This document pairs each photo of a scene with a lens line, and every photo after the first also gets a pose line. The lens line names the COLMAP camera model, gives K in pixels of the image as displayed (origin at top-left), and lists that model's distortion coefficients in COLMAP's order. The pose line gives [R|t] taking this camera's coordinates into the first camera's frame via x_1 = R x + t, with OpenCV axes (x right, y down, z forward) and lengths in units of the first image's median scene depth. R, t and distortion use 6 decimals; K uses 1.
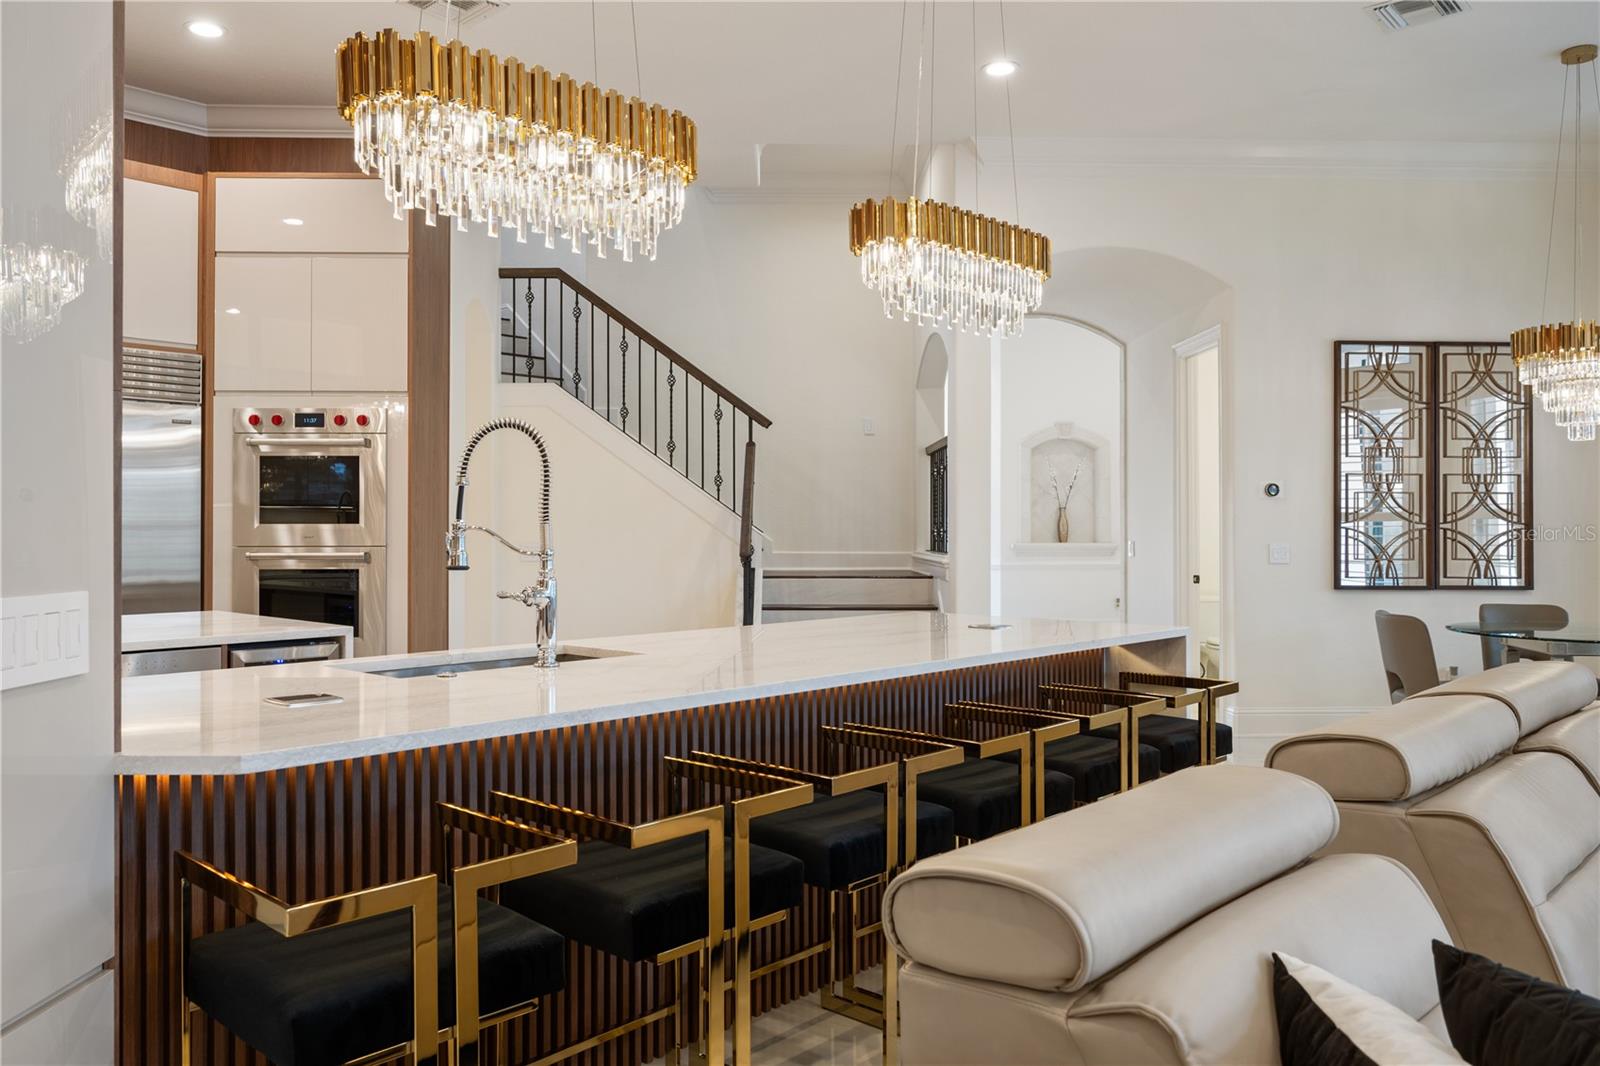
lens RADIAL K [[1195.0, 0, 800.0], [0, 1195.0, 533.0], [0, 0, 1]] dist [0.002096, 0.003613]
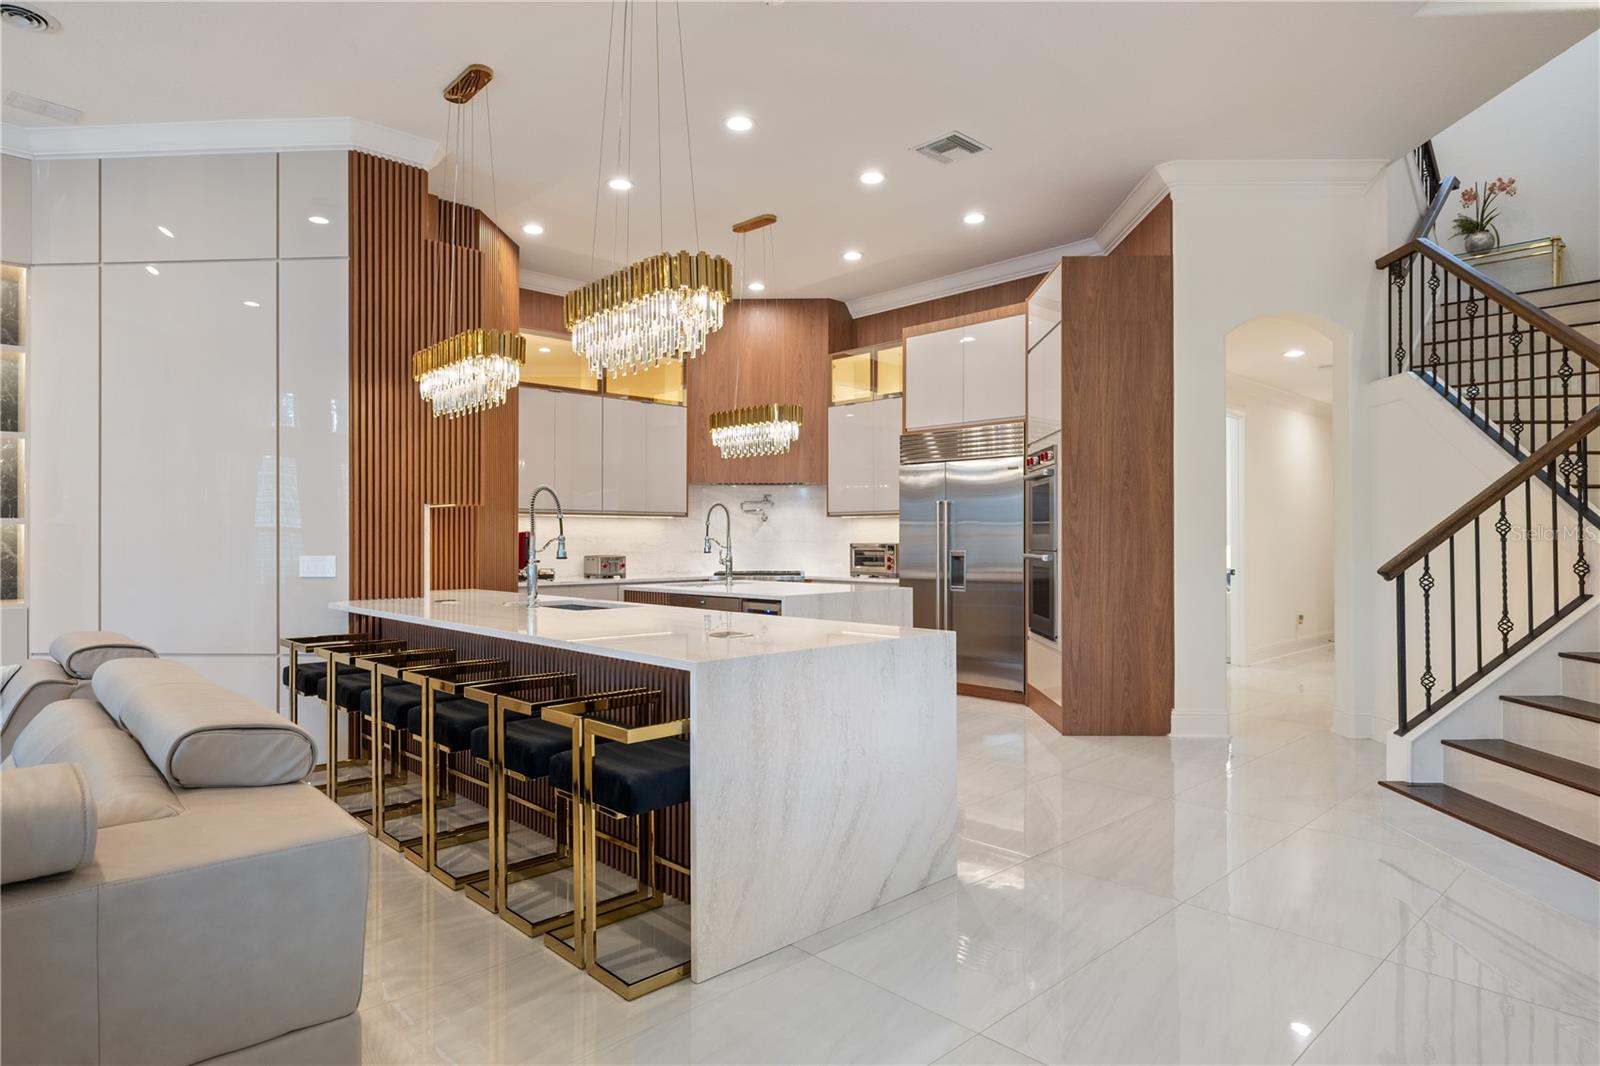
lens RADIAL K [[918.6, 0, 800.0], [0, 918.6, 533.0], [0, 0, 1]] dist [0.000915, -0.000682]
pose [[-0.047787, -0.004851, -0.998846, 0.545961], [-0.001283, 0.999988, -0.004795, -0.003138], [0.998857, 0.001053, -0.047793, 0.640985]]
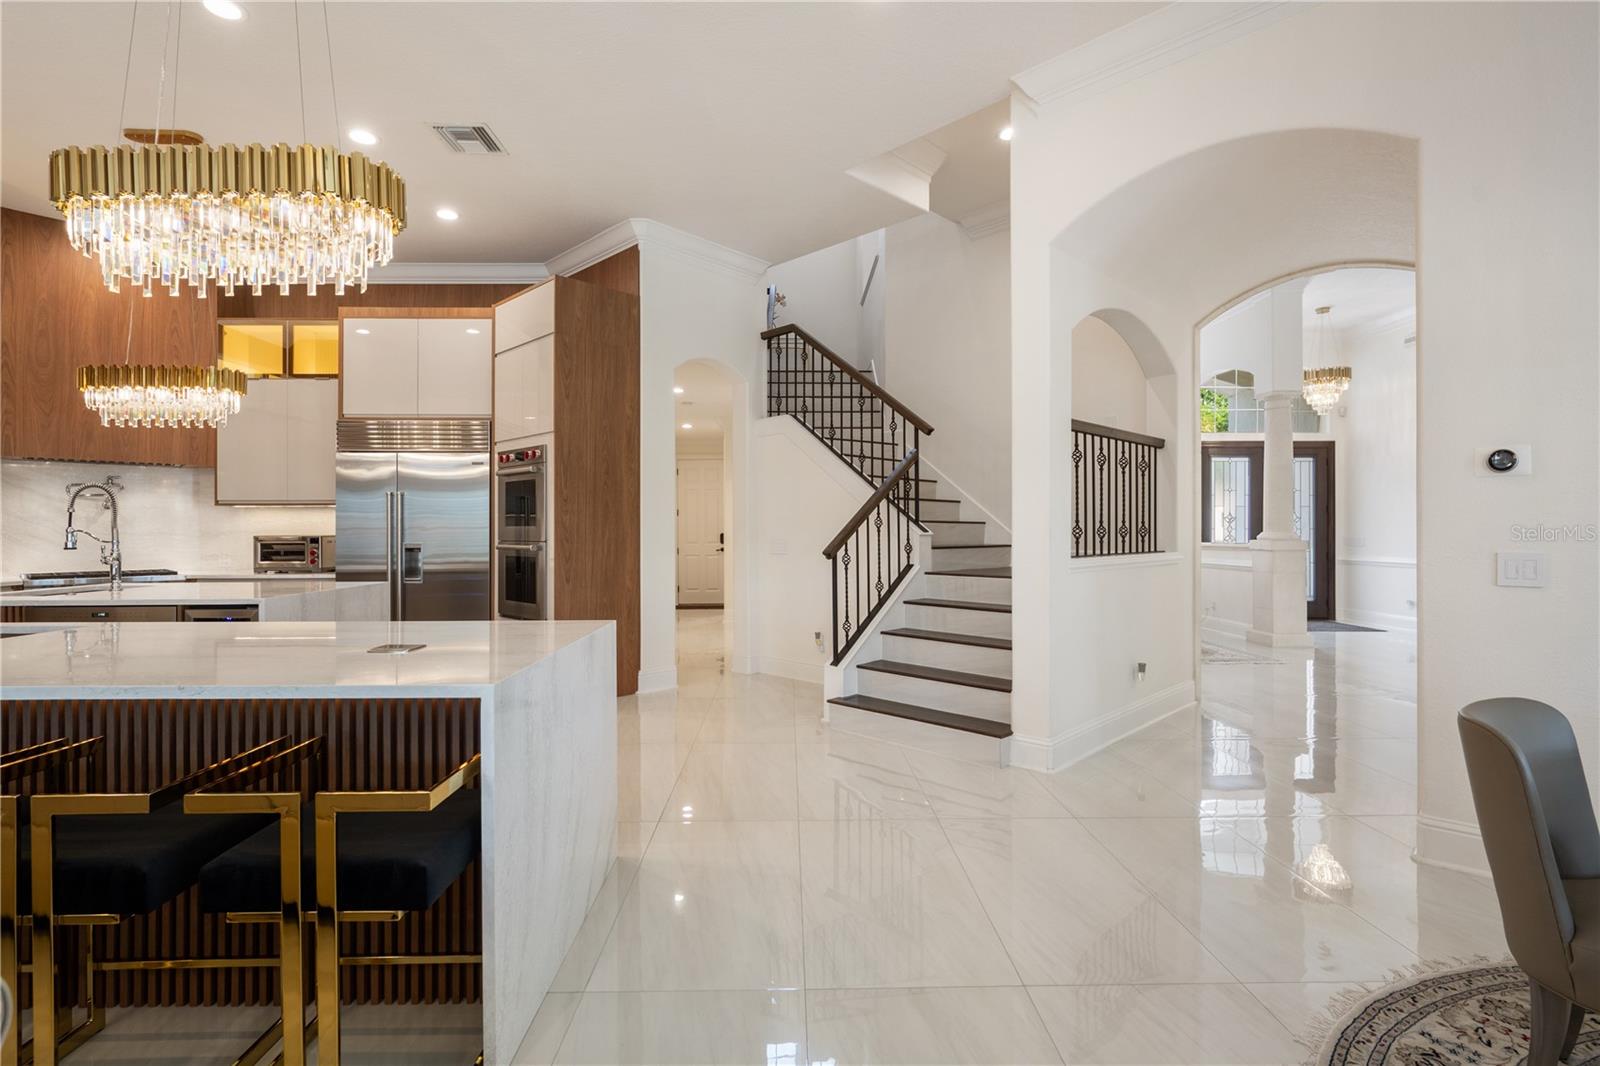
lens RADIAL K [[756.7, 0, 798.8], [0, 756.7, 529.3], [0, 0, 1]] dist [0.003711, 0.000199]
pose [[0.697581, -0.001691, -0.716504, 0.420141], [-0.000824, 0.999995, -0.003161, -0.000965], [0.716505, 0.002795, 0.697576, 0.489767]]
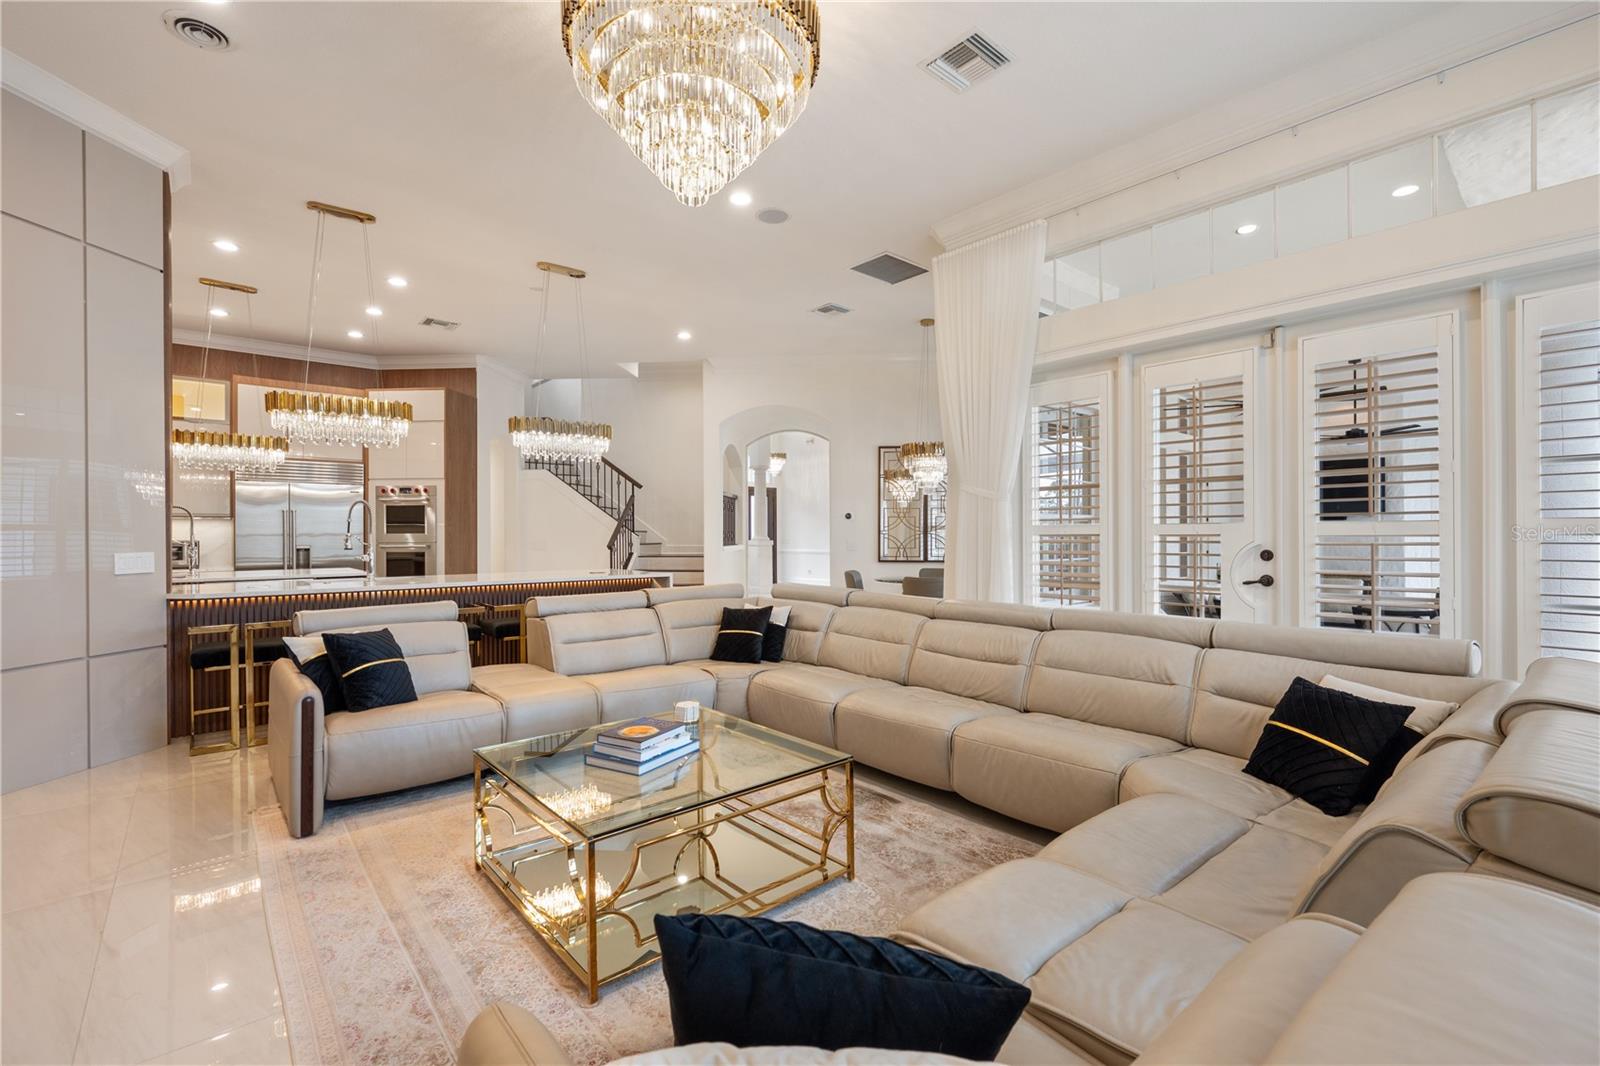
lens RADIAL K [[698.3, 0, 800.0], [0, 698.3, 533.0], [0, 0, 1]] dist [-0.000349, 0.000051]
pose [[0.994963, -0.003459, -0.100186, 0.433175], [0.002955, 0.999982, -0.005179, 0.000632], [0.100203, 0.004857, 0.994955, -0.266225]]
